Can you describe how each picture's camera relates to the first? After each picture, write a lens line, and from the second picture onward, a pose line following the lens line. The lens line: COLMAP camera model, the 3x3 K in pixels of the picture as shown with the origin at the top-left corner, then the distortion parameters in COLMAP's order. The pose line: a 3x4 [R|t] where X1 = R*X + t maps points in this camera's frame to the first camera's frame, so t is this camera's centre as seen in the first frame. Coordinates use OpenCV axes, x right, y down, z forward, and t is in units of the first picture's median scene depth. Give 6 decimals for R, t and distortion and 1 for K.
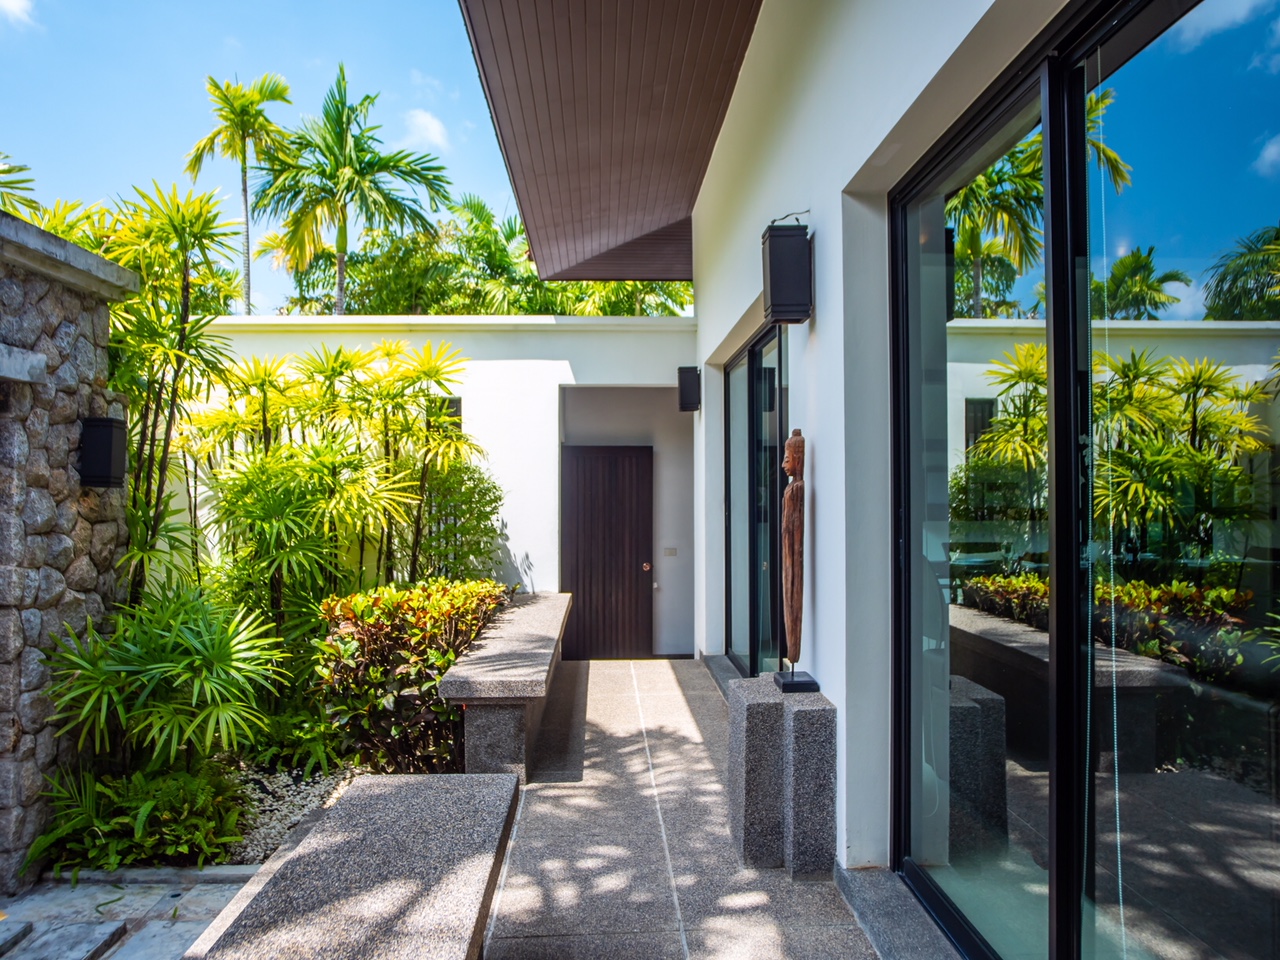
lens RADIAL K [[942.5, 0, 640.0], [0, 942.5, 480.0], [0, 0, 1]] dist [-0.071391, 0.055811]
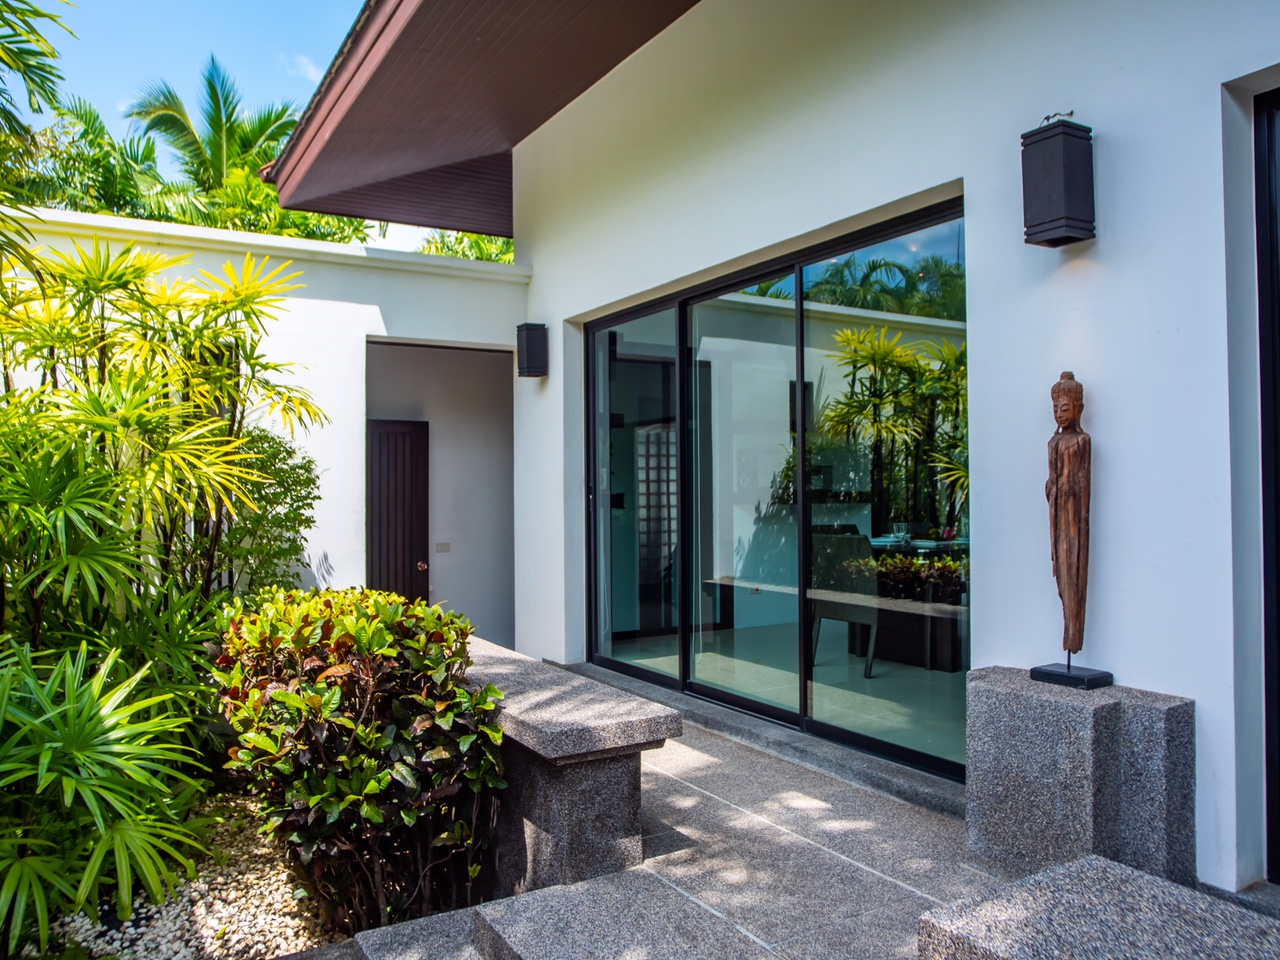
lens RADIAL K [[942.5, 0, 640.0], [0, 942.5, 480.0], [0, 0, 1]] dist [-0.071391, 0.055811]
pose [[0.881056, 0.001225, 0.473010, -0.345284], [-0.000406, 0.999998, -0.001834, 0.026790], [-0.473012, 0.001424, 0.881055, 0.282039]]
